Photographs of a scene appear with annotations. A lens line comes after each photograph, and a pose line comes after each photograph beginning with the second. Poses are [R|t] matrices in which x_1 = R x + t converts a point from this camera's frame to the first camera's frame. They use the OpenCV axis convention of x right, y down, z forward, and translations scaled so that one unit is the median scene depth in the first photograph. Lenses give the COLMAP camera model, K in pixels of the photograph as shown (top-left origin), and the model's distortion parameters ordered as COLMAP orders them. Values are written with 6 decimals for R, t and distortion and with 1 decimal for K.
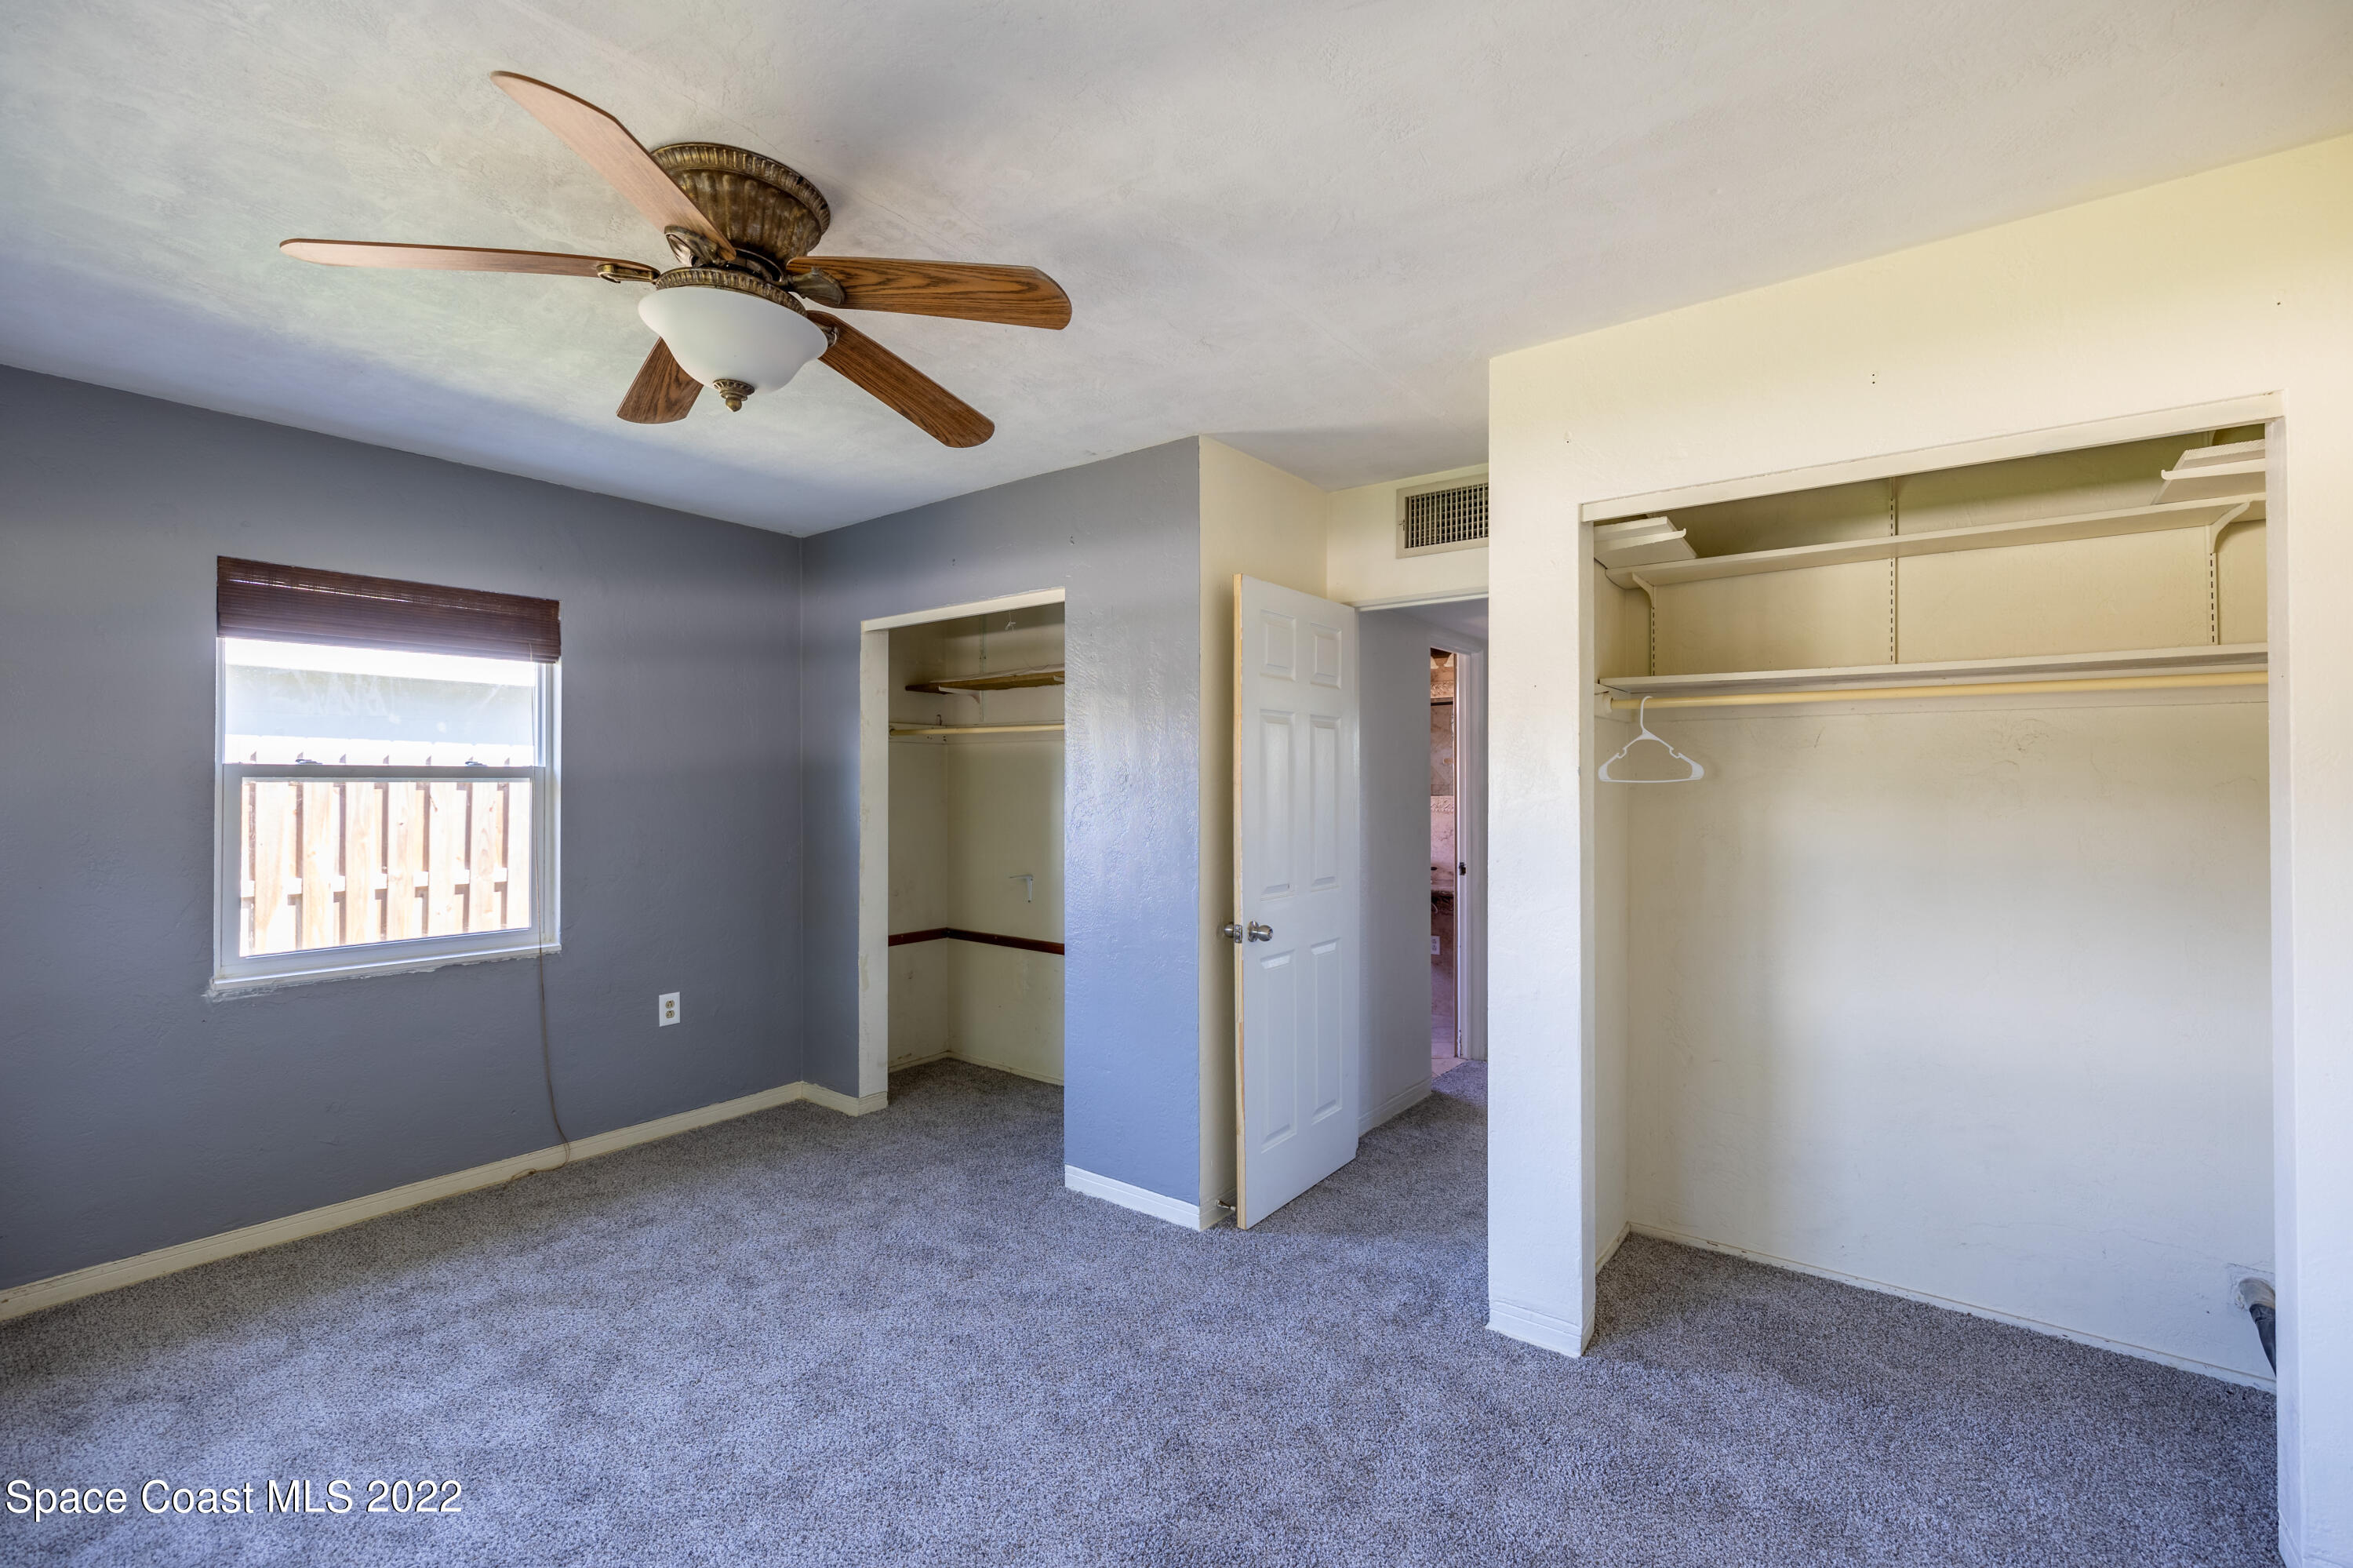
lens RADIAL K [[1010.1, 0, 1190.2], [0, 1010.1, 779.1], [0, 0, 1]] dist [-0.000319, 0.001165]
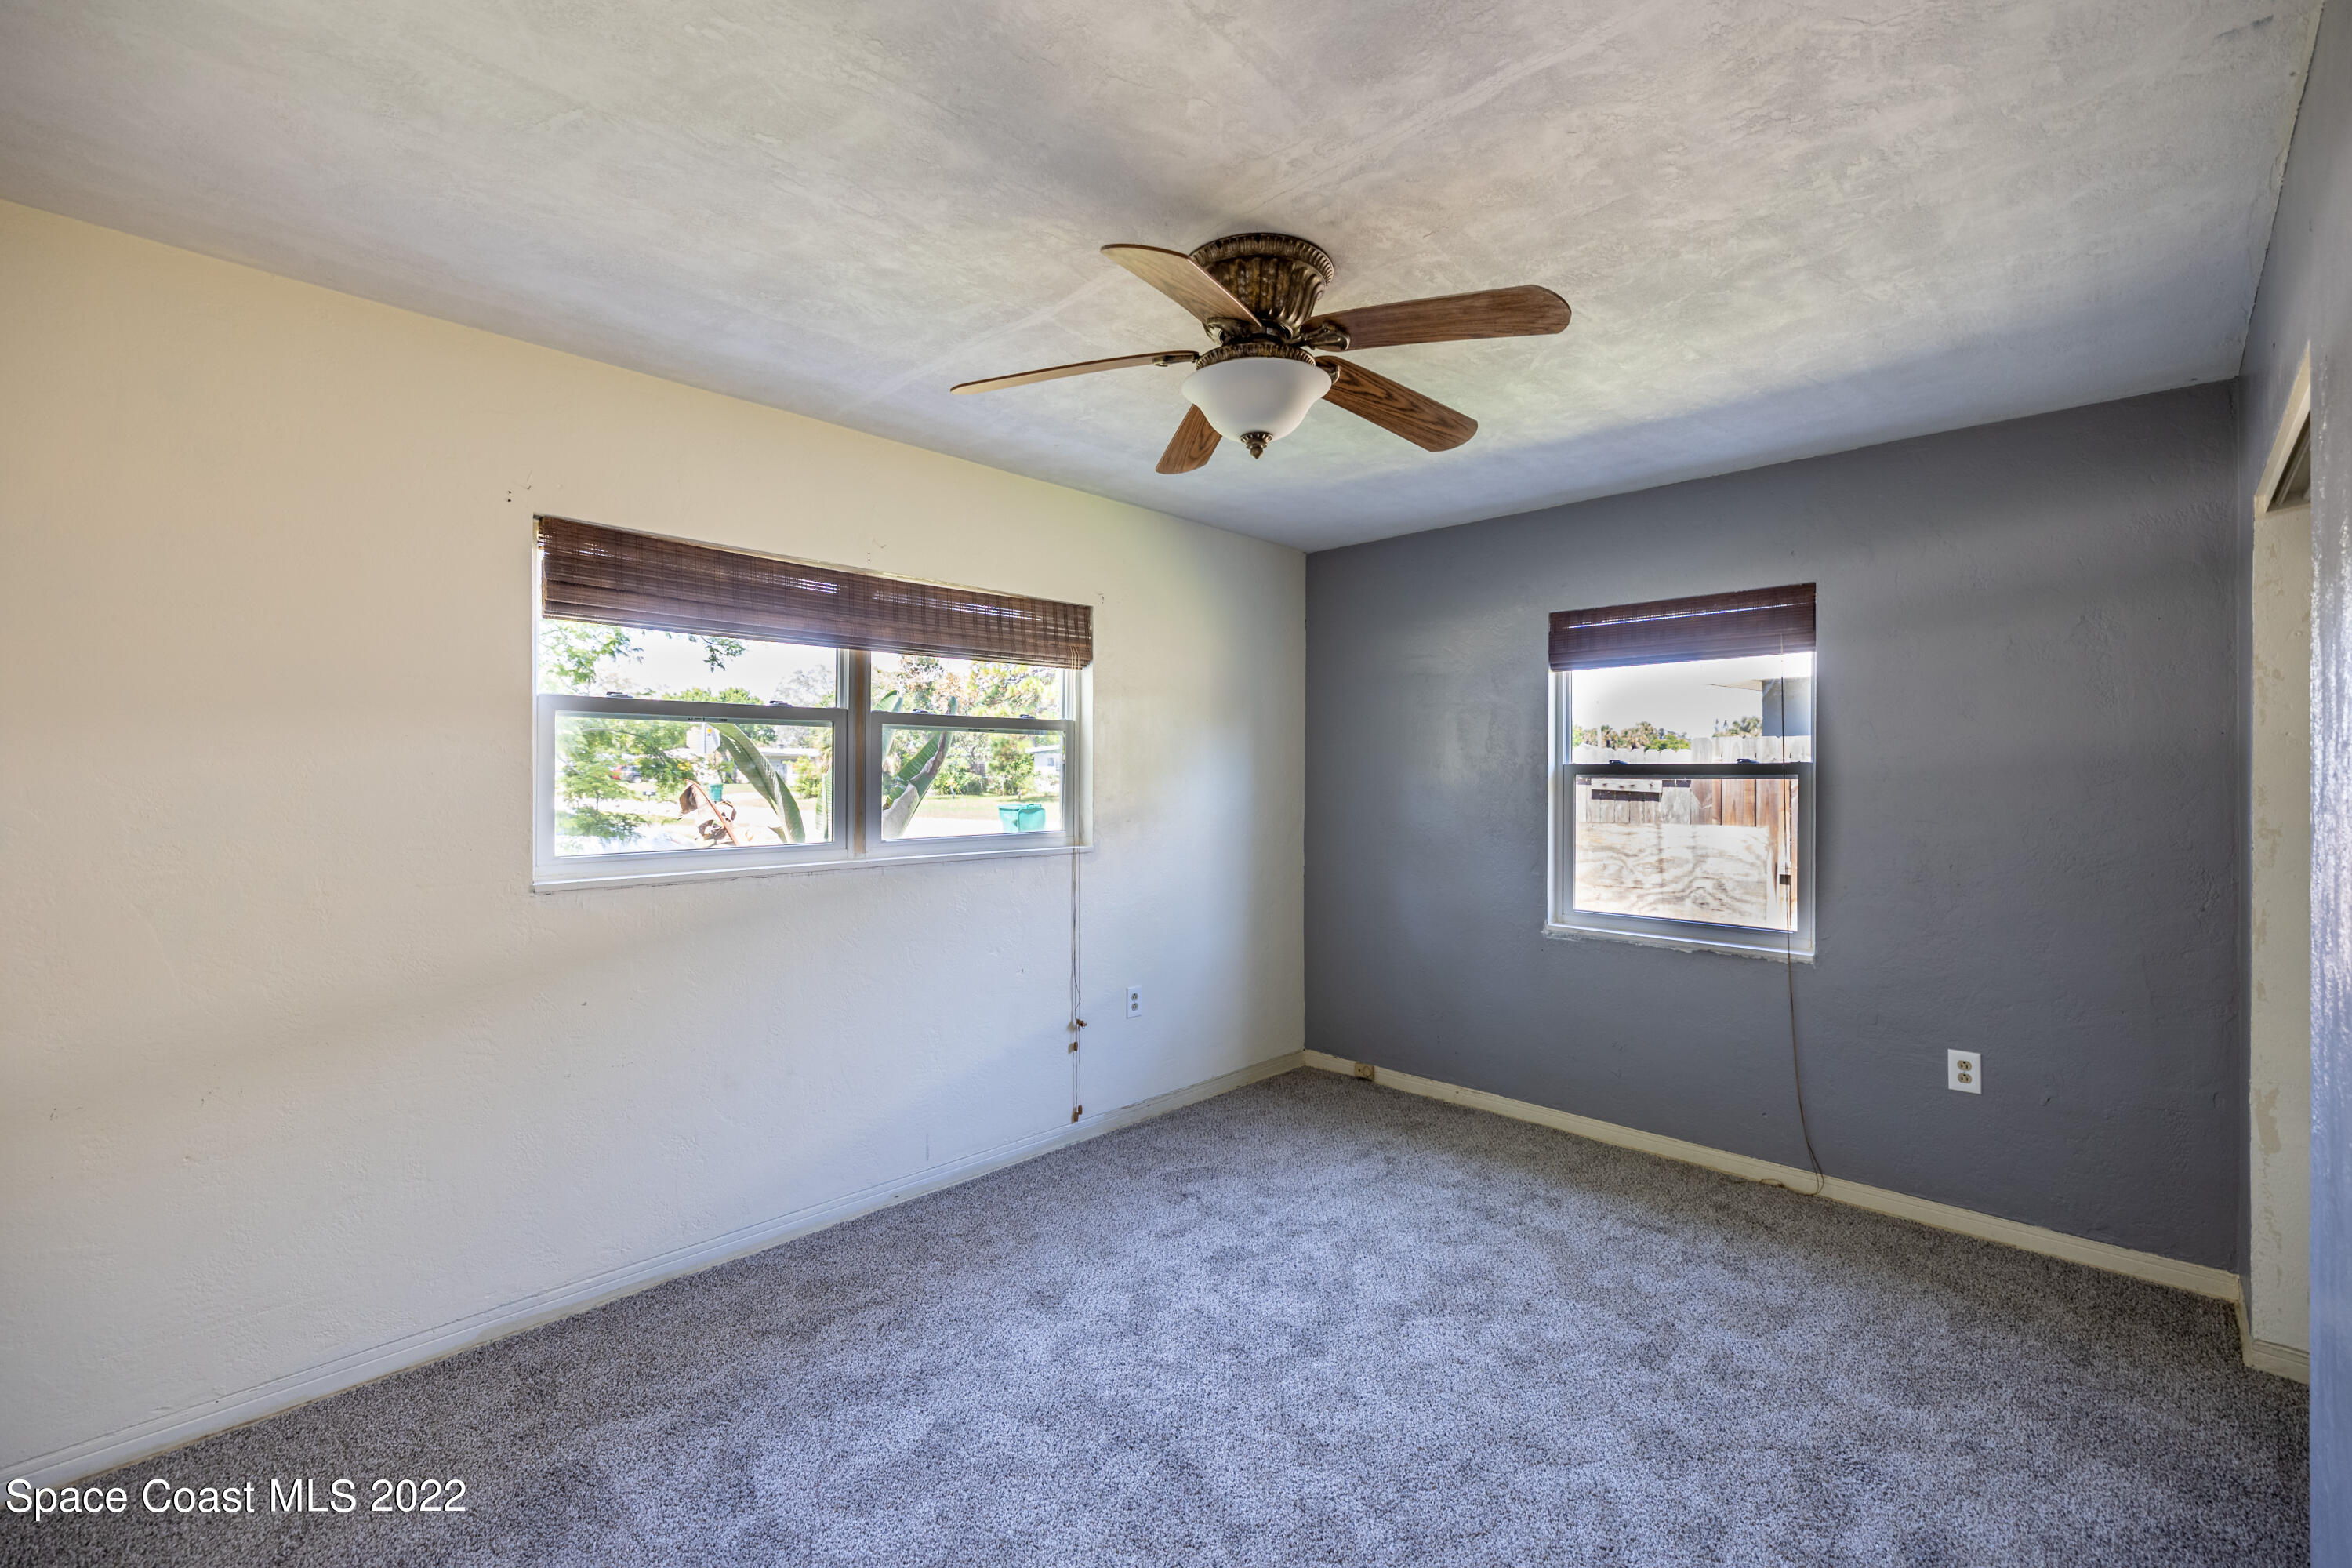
lens RADIAL K [[1009.6, 0, 1191.9], [0, 1009.6, 776.6], [0, 0, 1]] dist [-0.000319, 0.001165]
pose [[-0.135957, 0.001393, -0.990714, 0.437142], [0.001632, 0.999998, 0.001182, -0.001871], [0.990713, -0.001456, -0.135958, 0.671196]]
